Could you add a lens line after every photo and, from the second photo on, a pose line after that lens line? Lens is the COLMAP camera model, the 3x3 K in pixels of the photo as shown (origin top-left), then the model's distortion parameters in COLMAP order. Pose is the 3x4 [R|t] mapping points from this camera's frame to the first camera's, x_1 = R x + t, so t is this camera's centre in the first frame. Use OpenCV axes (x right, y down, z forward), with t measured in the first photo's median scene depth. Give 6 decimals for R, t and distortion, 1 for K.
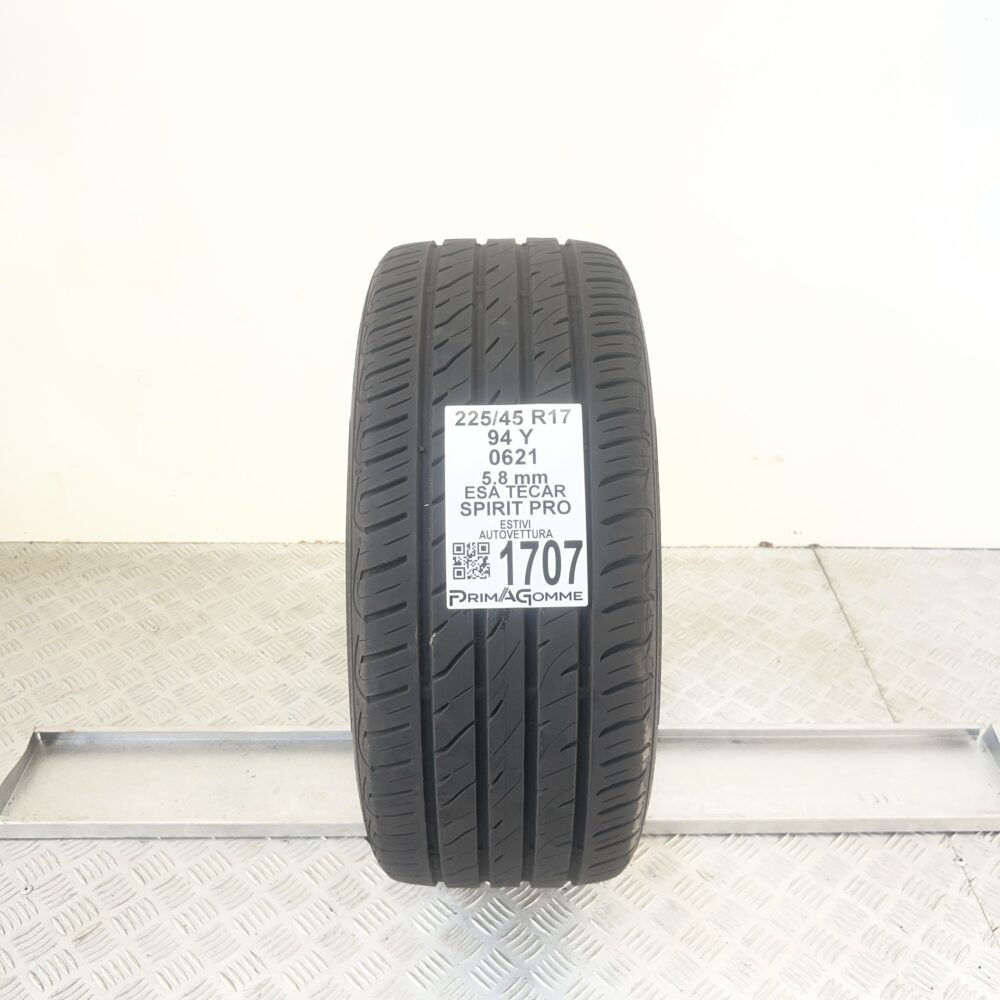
lens RADIAL K [[1022.3, 0, 507.0], [0, 1022.3, 500.0], [0, 0, 1]] dist [0.008643, -0.019999]
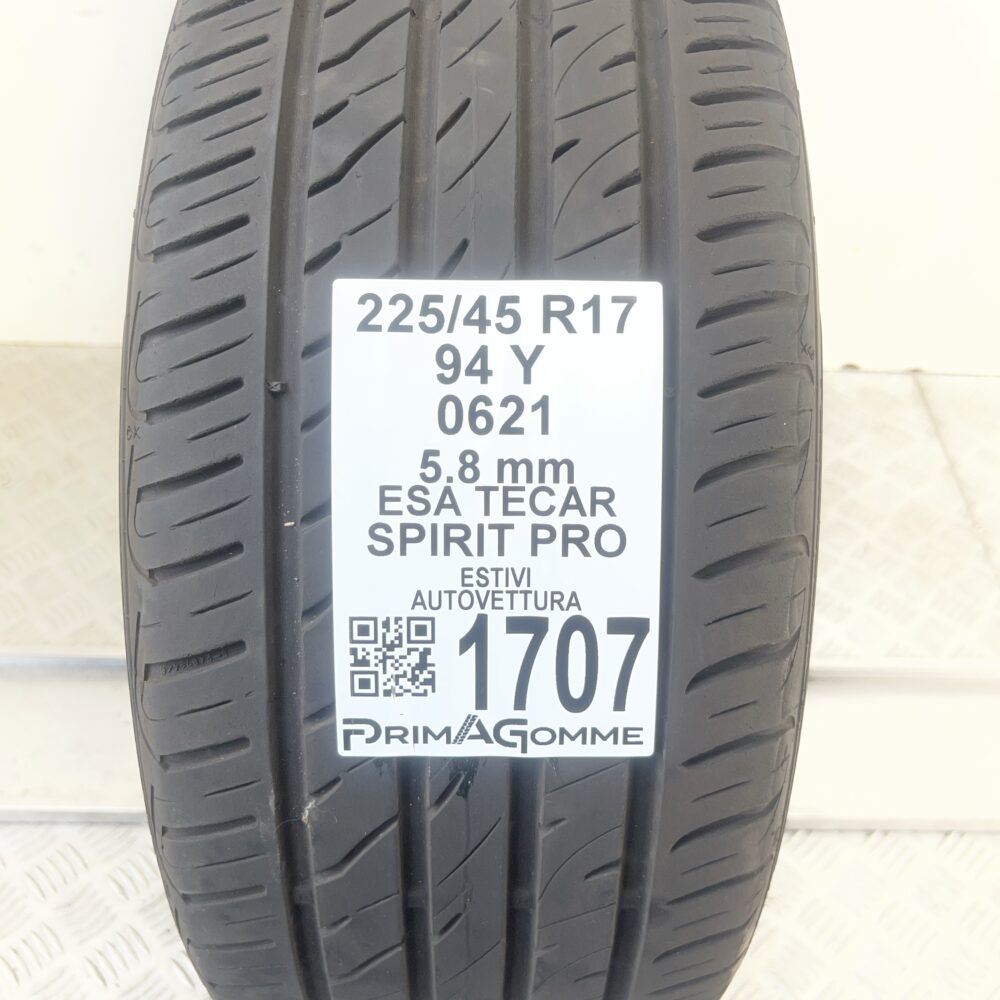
lens RADIAL K [[1022.3, 0, 507.0], [0, 1022.3, 500.0], [0, 0, 1]] dist [0.008643, -0.019999]
pose [[0.999662, 0.024658, 0.008250, 0.008313], [-0.025965, 0.963314, 0.267119, -0.118313], [-0.001360, -0.267243, 0.963628, 0.576874]]
